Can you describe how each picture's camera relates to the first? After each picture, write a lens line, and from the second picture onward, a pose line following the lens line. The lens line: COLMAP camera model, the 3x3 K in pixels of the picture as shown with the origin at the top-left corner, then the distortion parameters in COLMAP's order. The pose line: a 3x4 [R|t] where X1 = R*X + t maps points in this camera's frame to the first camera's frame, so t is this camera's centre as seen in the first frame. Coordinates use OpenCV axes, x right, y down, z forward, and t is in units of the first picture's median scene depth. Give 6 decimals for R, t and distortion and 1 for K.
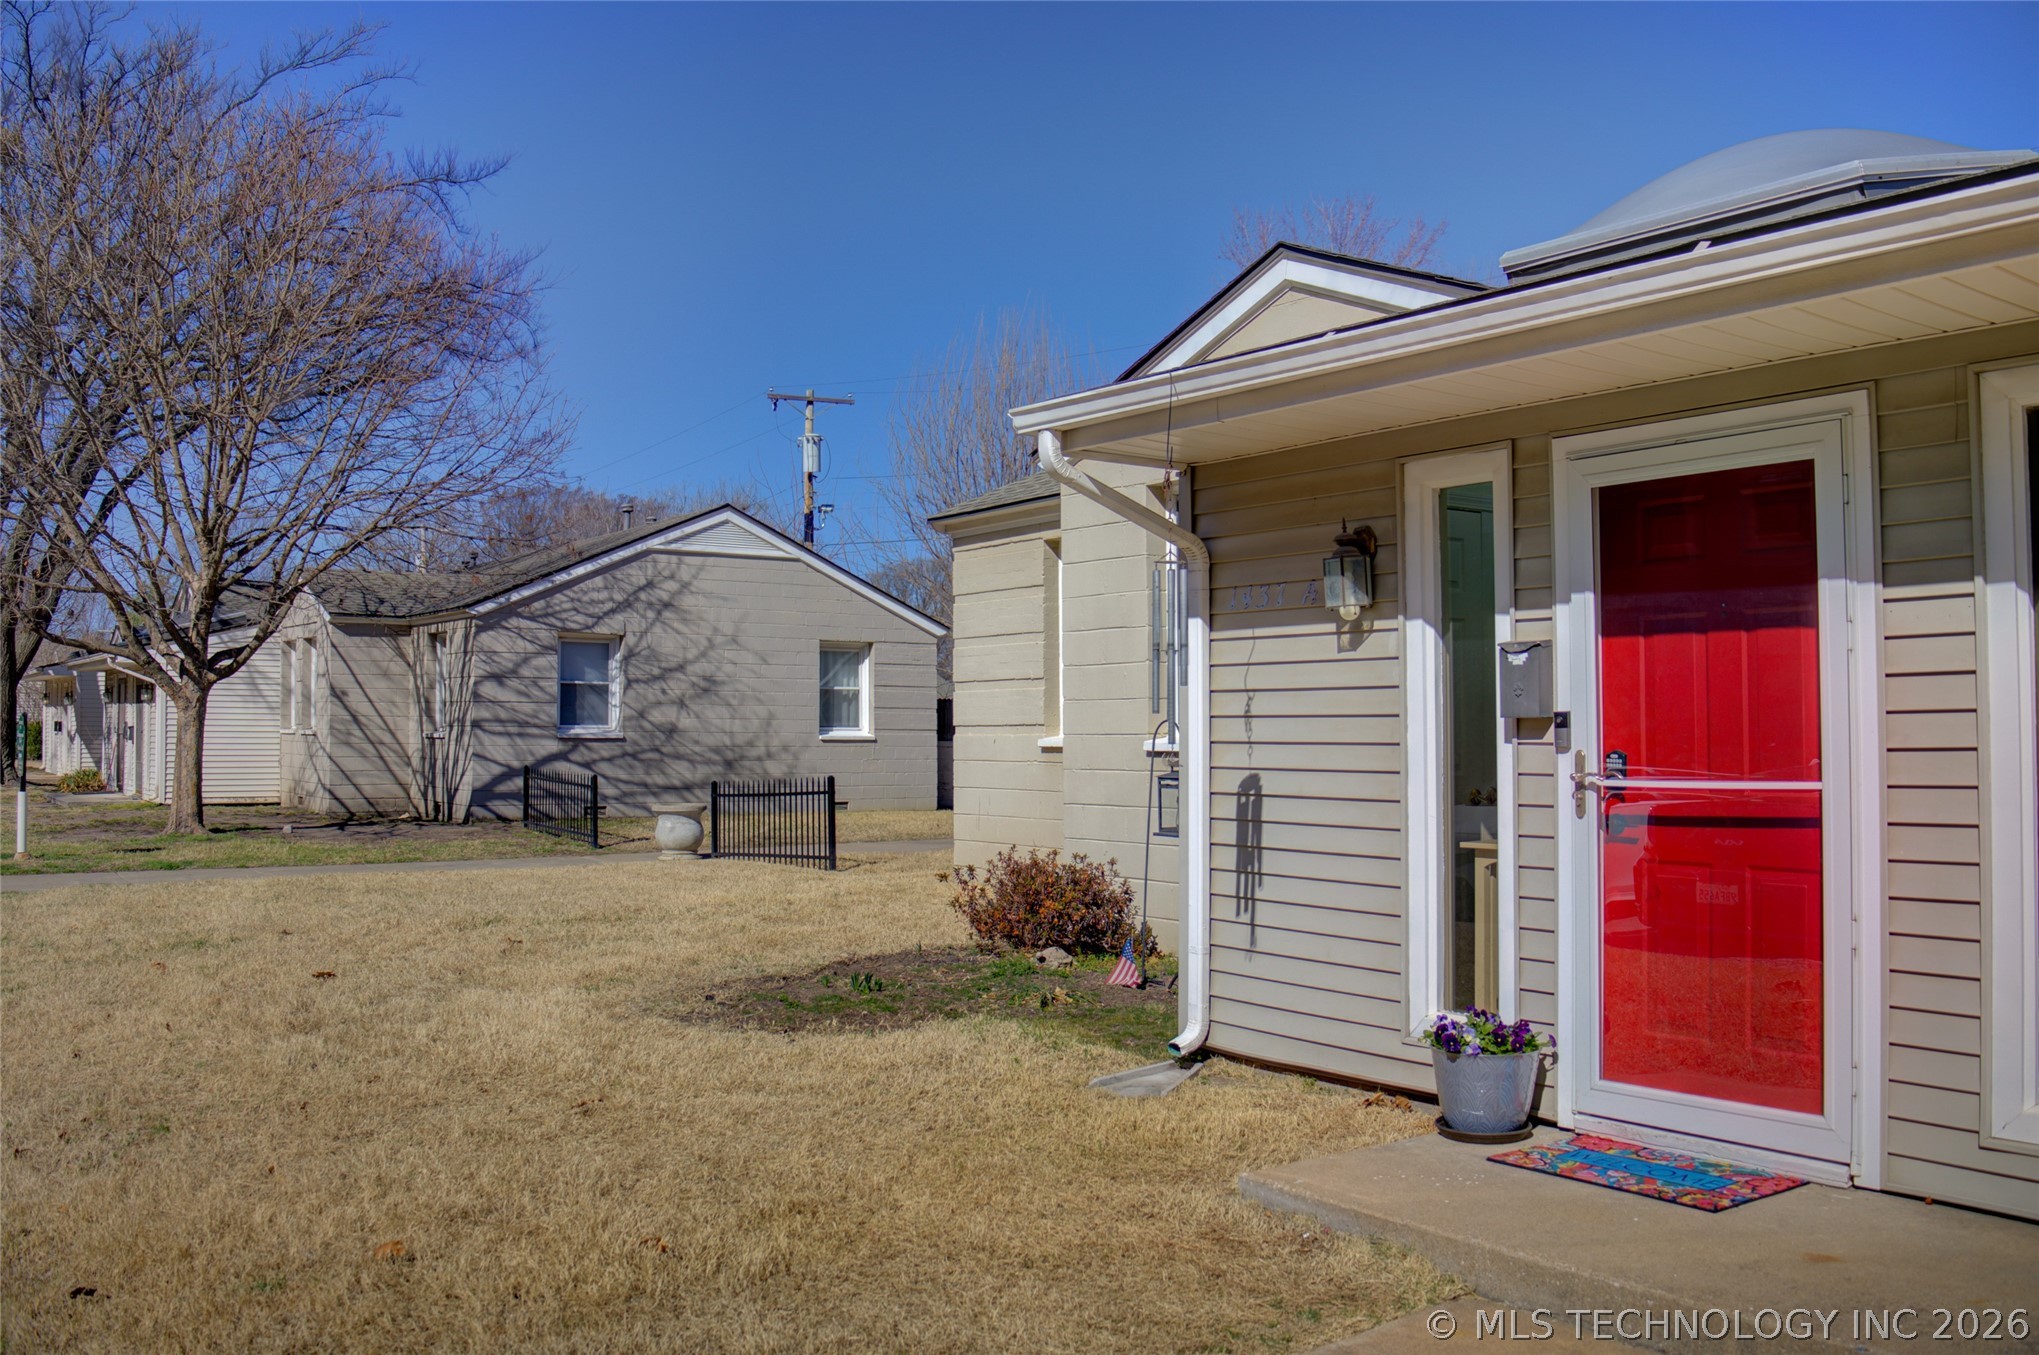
lens RADIAL K [[1707.6, 0, 1019.5], [0, 1707.6, 677.5], [0, 0, 1]] dist [0.001741, -0.002711]
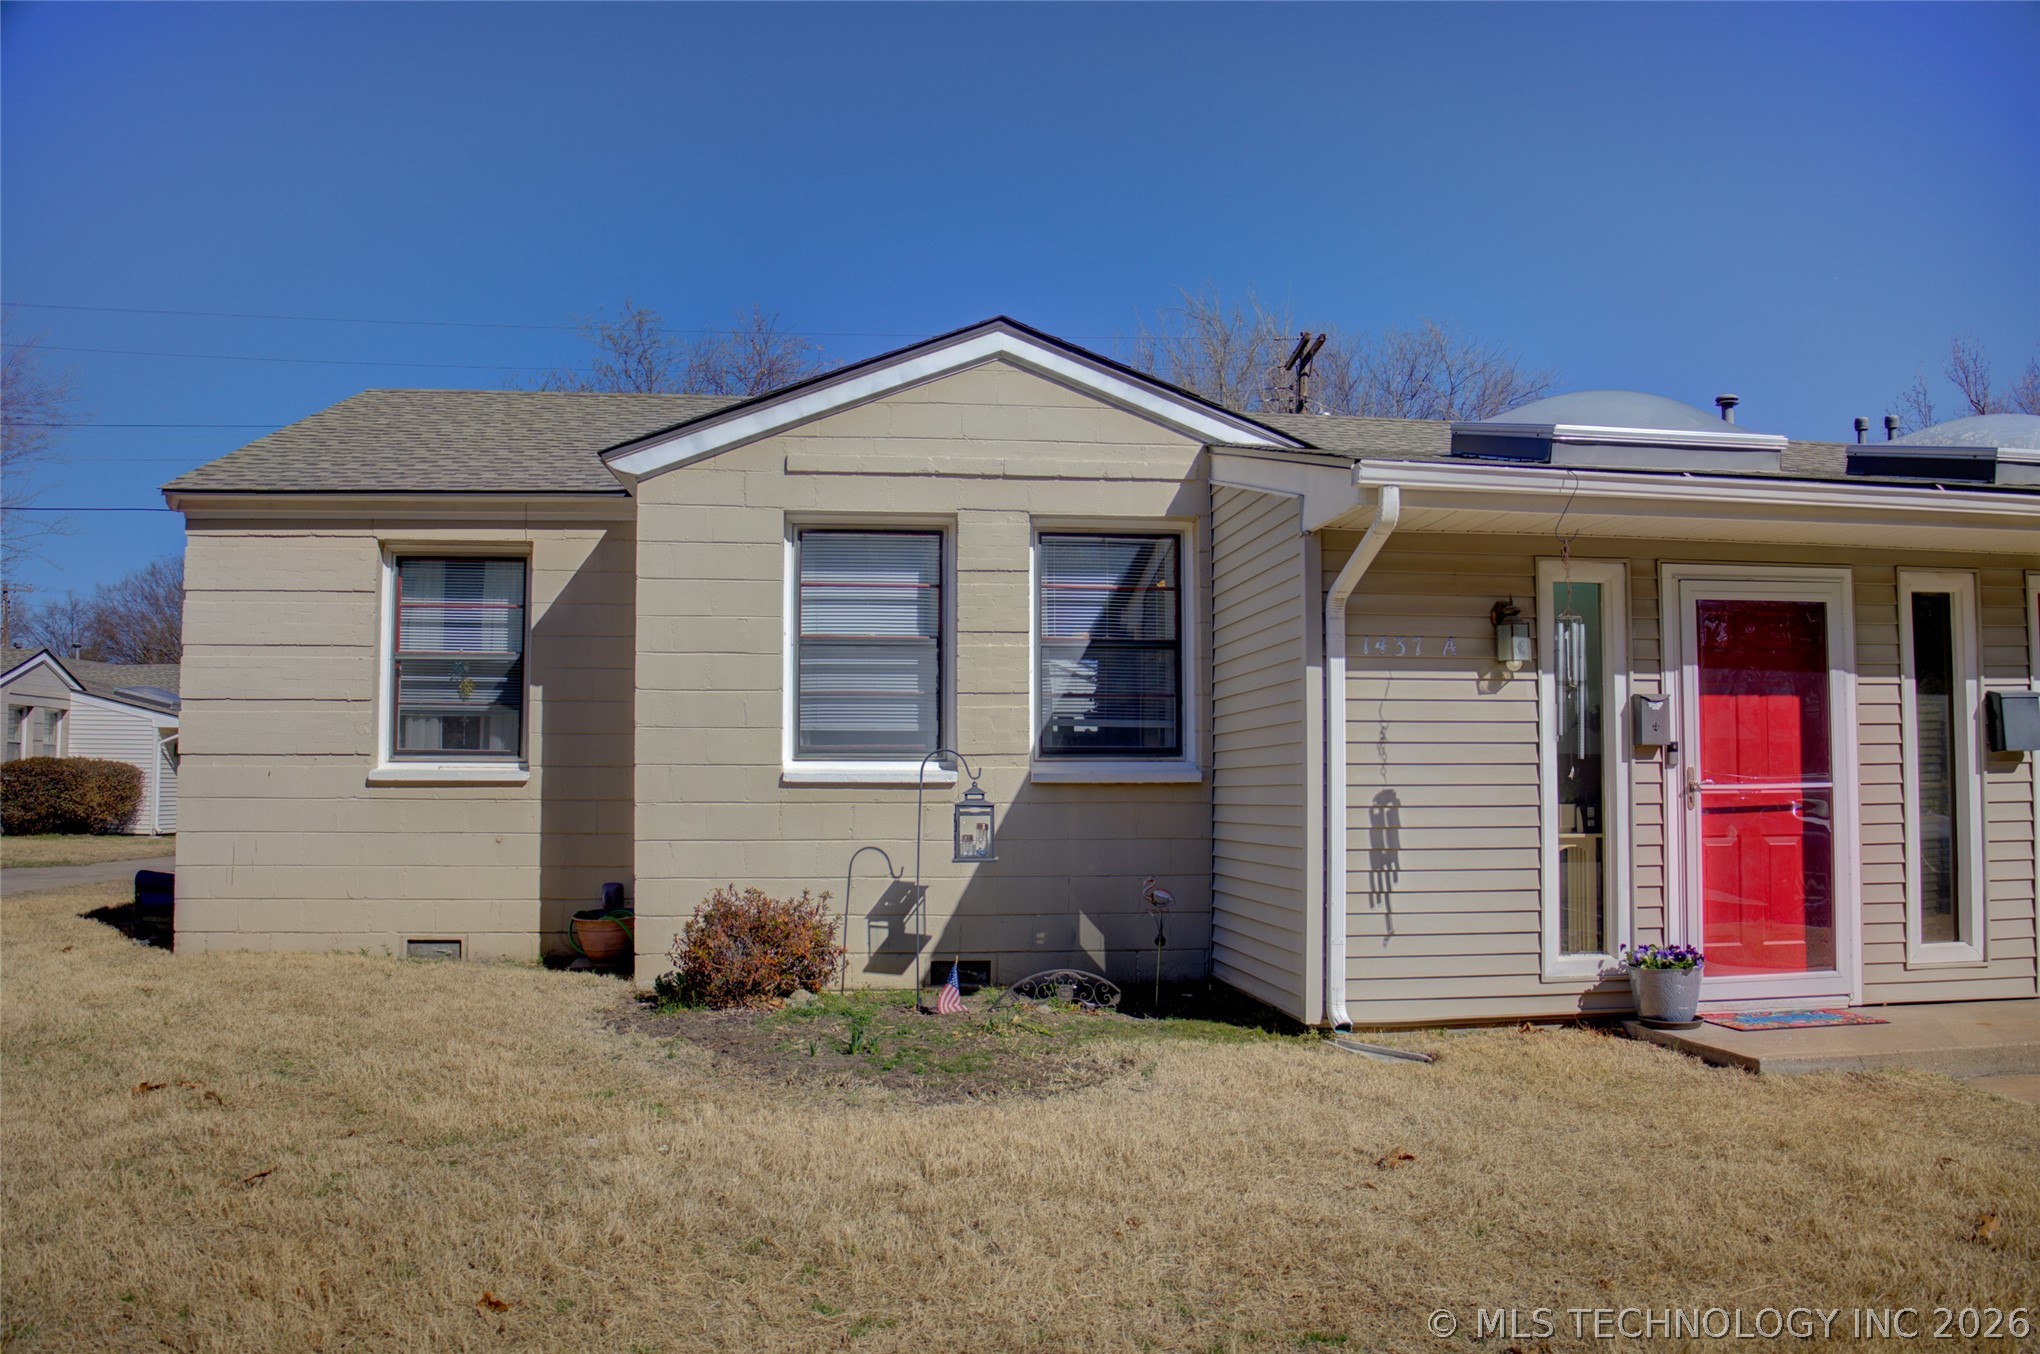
lens RADIAL K [[1524.9, 0, 1020.0], [0, 1524.9, 677.0], [0, 0, 1]] dist [-0.000600, 0.001666]
pose [[0.453998, 0.056512, 0.889209, -1.061999], [-0.025635, 0.998402, -0.050363, 0.041706], [-0.890634, 0.000070, 0.454721, 0.815853]]
